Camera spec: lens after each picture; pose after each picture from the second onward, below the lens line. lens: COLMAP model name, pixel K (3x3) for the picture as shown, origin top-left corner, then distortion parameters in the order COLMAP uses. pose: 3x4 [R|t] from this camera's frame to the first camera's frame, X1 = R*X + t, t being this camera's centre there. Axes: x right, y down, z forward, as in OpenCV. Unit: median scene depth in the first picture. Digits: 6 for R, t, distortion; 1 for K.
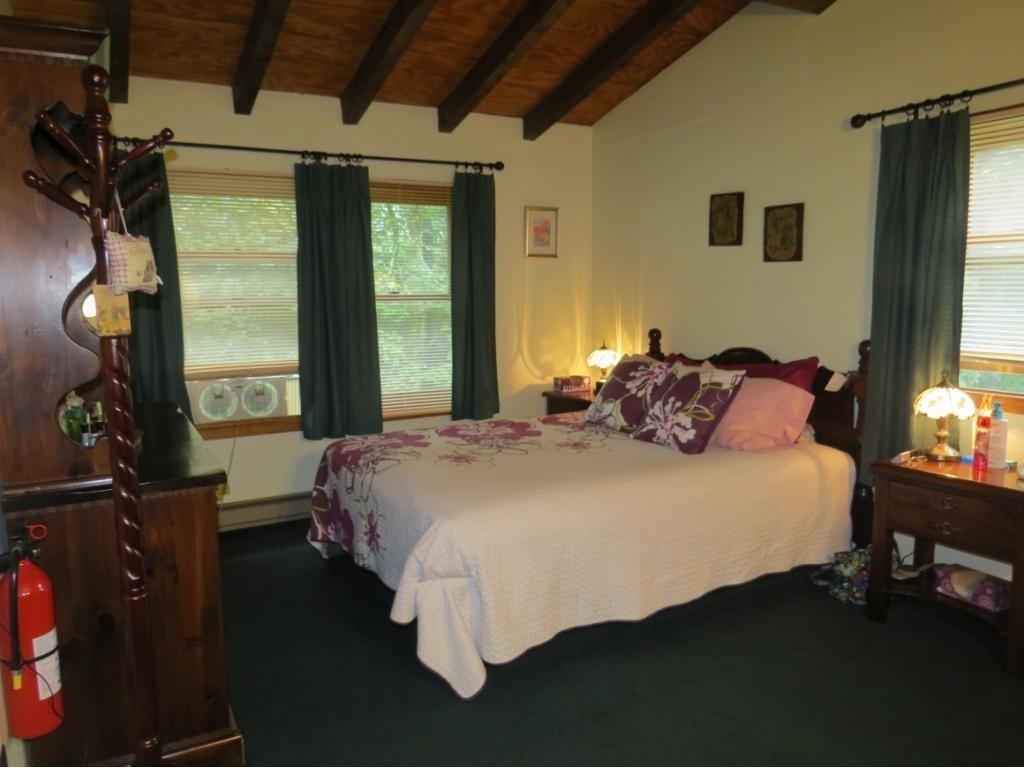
lens RADIAL K [[734.6, 0, 510.5], [0, 734.6, 381.6], [0, 0, 1]] dist [-0.018606, 0.002994]
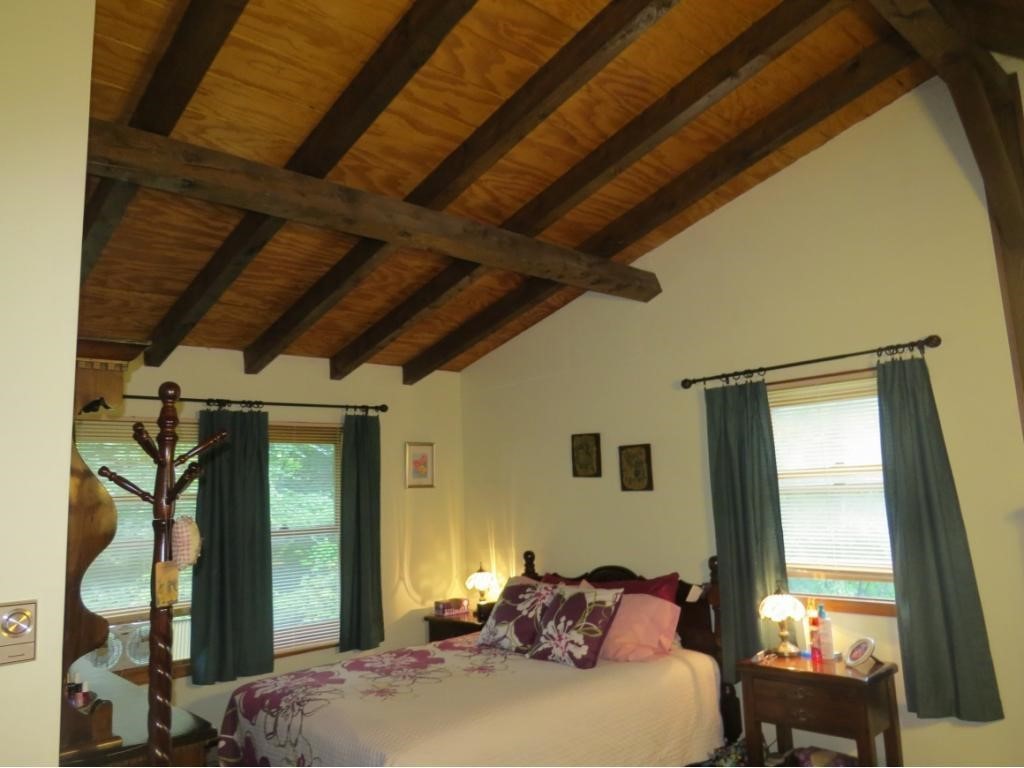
lens RADIAL K [[734.6, 0, 514.0], [0, 734.6, 384.0], [0, 0, 1]] dist [-0.018606, 0.002994]
pose [[0.969924, 0.007025, 0.243306, -0.123951], [0.060065, 0.961764, -0.267213, -0.024813], [-0.235880, 0.273790, 0.932416, -0.127644]]
